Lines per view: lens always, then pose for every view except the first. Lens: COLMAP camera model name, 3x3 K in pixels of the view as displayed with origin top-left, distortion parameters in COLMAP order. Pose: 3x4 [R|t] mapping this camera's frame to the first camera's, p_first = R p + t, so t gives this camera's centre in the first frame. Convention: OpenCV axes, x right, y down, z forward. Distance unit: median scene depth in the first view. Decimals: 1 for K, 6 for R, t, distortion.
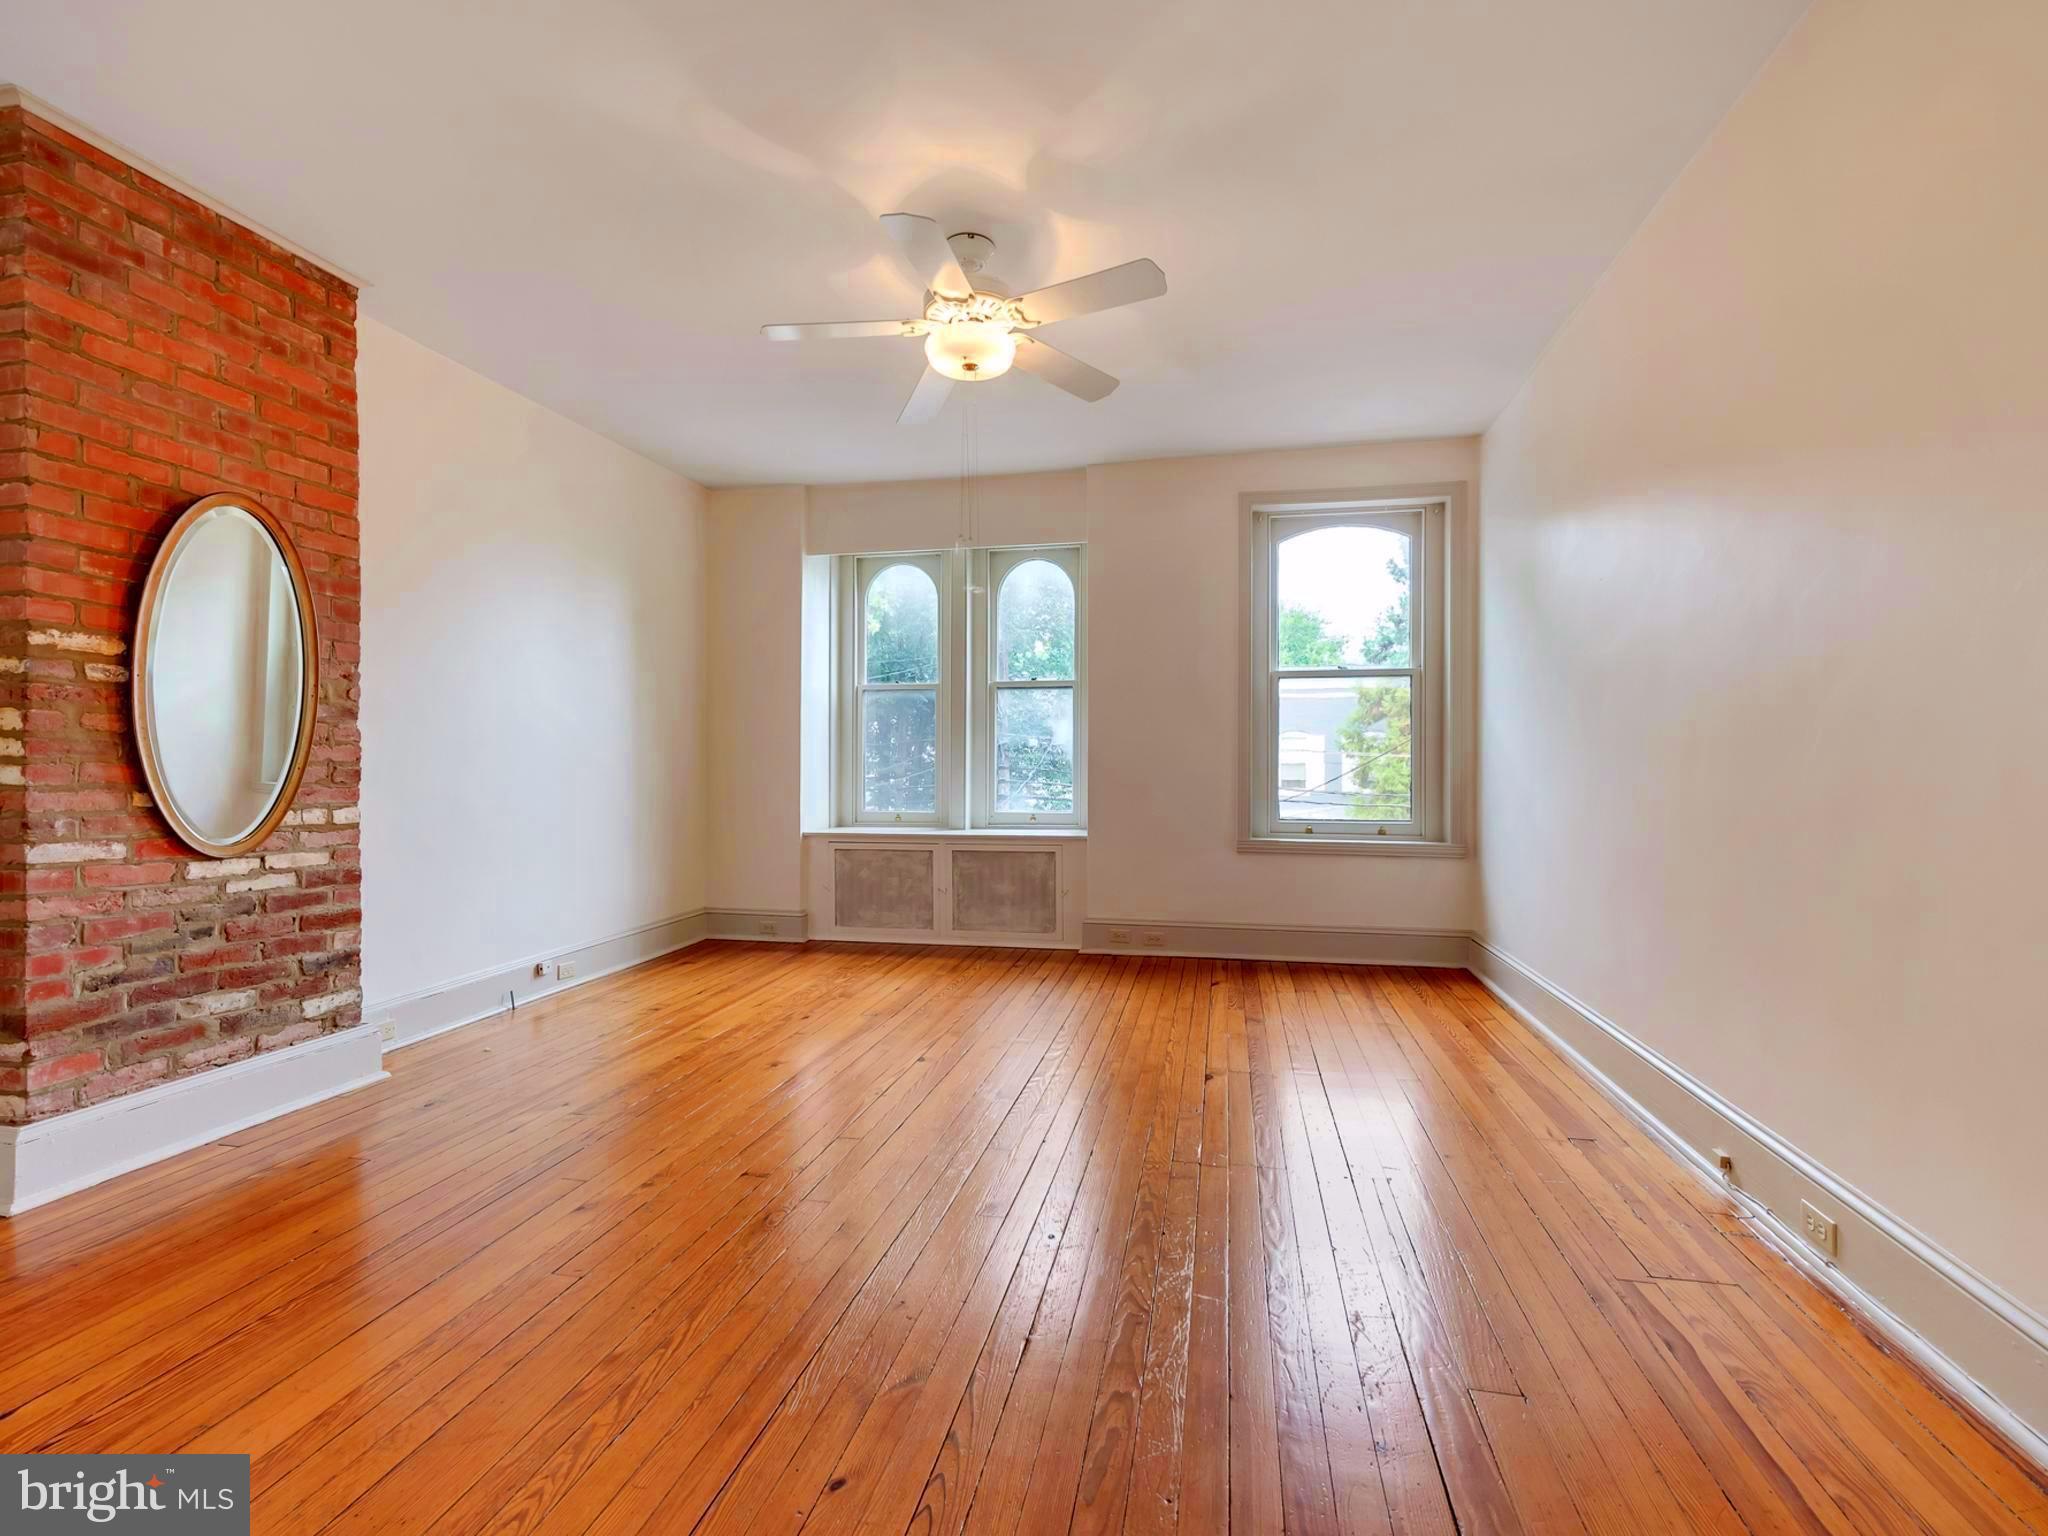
lens RADIAL K [[973.7, 0, 1030.6], [0, 973.7, 757.5], [0, 0, 1]] dist [0.016137, 0.001425]
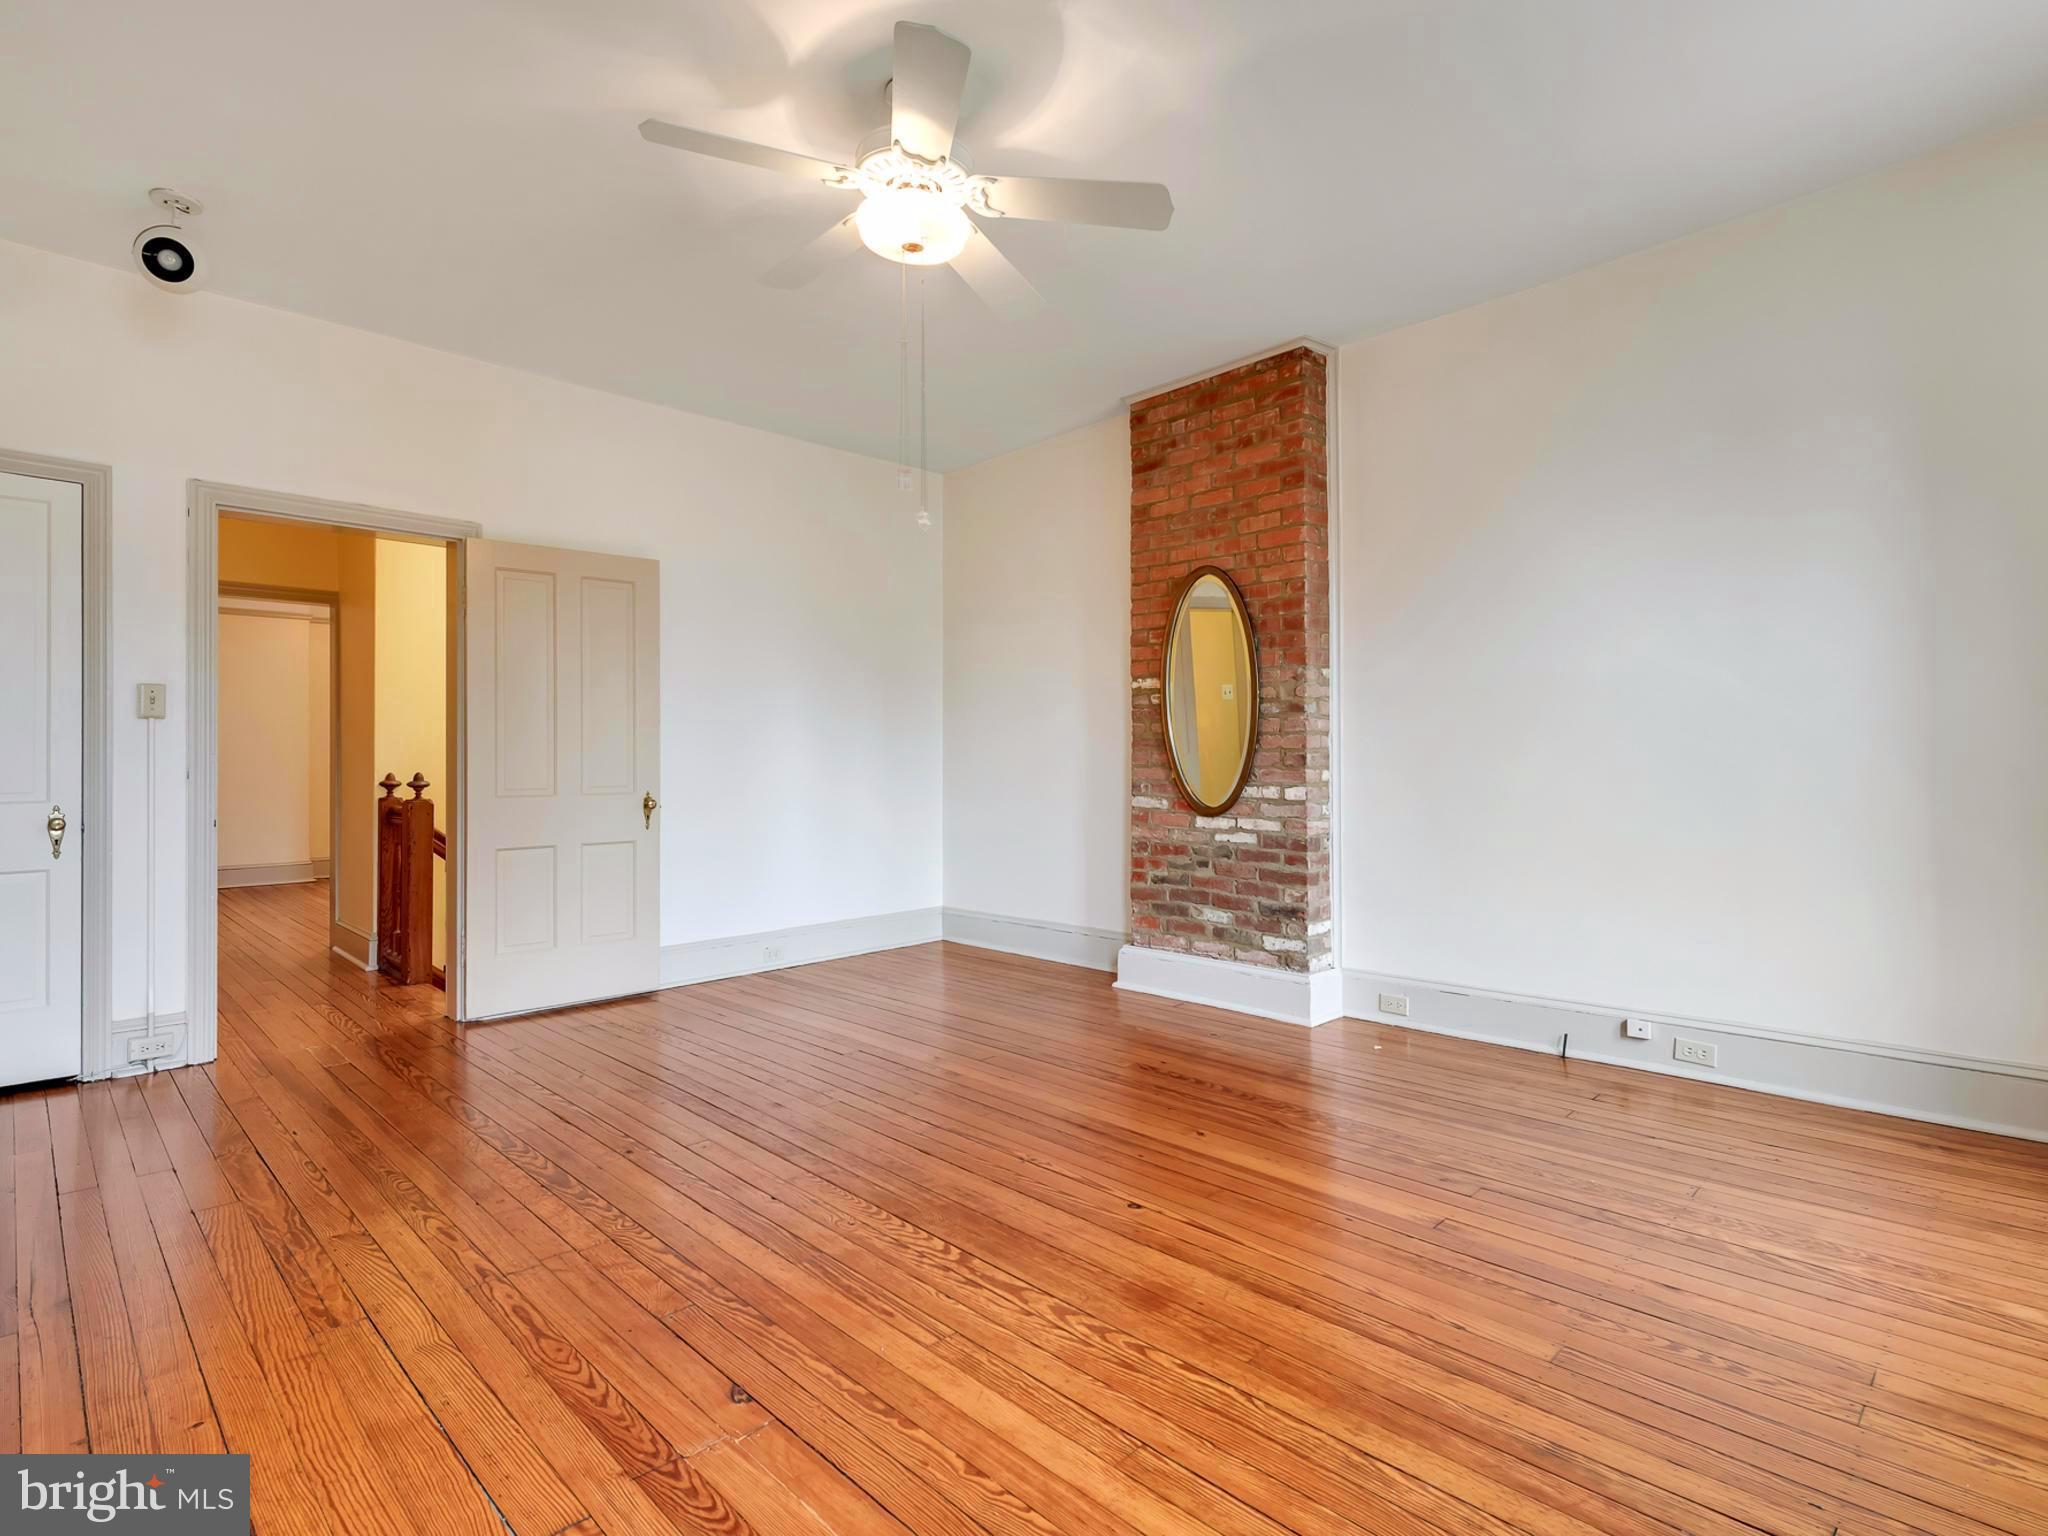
lens RADIAL K [[973.7, 0, 1030.6], [0, 973.7, 757.5], [0, 0, 1]] dist [0.016137, 0.001425]
pose [[-0.536624, -0.007832, -0.843785, 0.511572], [0.007207, 0.999878, -0.013864, 0.031436], [0.843791, -0.013521, -0.536502, 1.455012]]
